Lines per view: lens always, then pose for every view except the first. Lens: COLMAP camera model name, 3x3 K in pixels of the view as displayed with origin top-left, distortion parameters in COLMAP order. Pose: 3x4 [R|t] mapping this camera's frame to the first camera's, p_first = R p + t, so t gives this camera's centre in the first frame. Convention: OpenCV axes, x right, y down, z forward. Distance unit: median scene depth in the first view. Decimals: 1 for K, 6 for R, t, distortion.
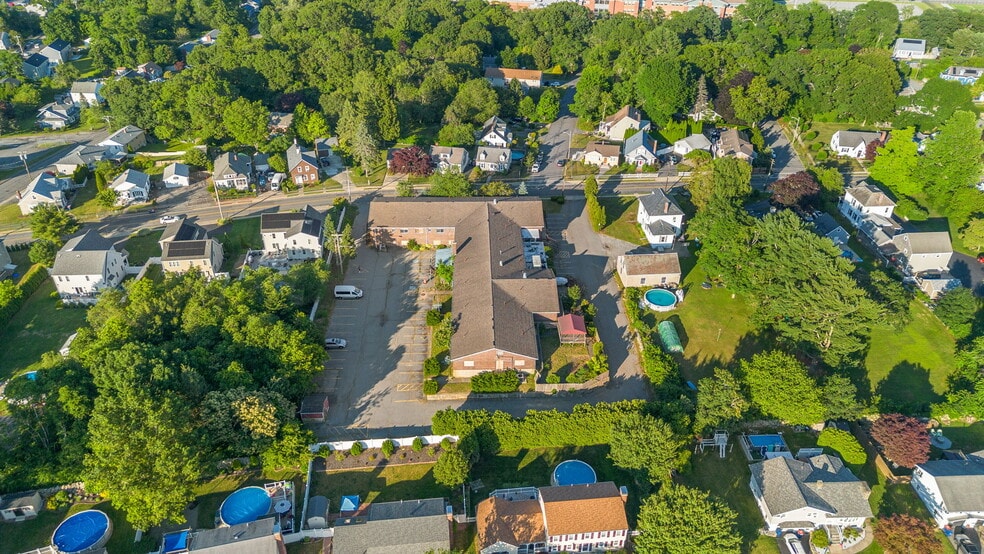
lens RADIAL K [[697.8, 0, 492.0], [0, 697.8, 277.0], [0, 0, 1]] dist [0.068672, -0.069142]
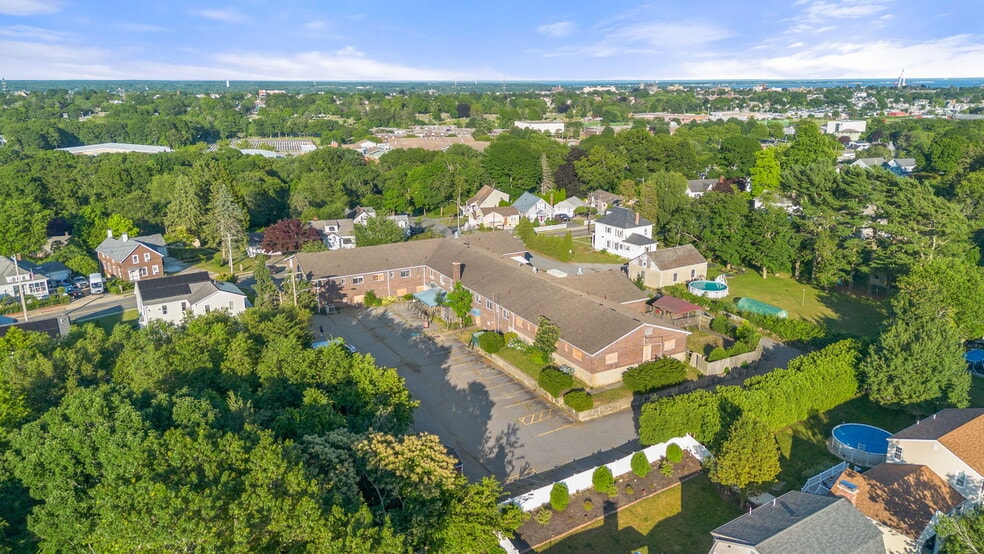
lens RADIAL K [[697.8, 0, 492.0], [0, 697.8, 277.0], [0, 0, 1]] dist [0.068672, -0.069142]
pose [[0.885469, -0.128973, 0.446442, -0.423738], [0.259769, 0.933967, -0.245409, 0.185439], [-0.385311, 0.333274, 0.860502, 0.436735]]
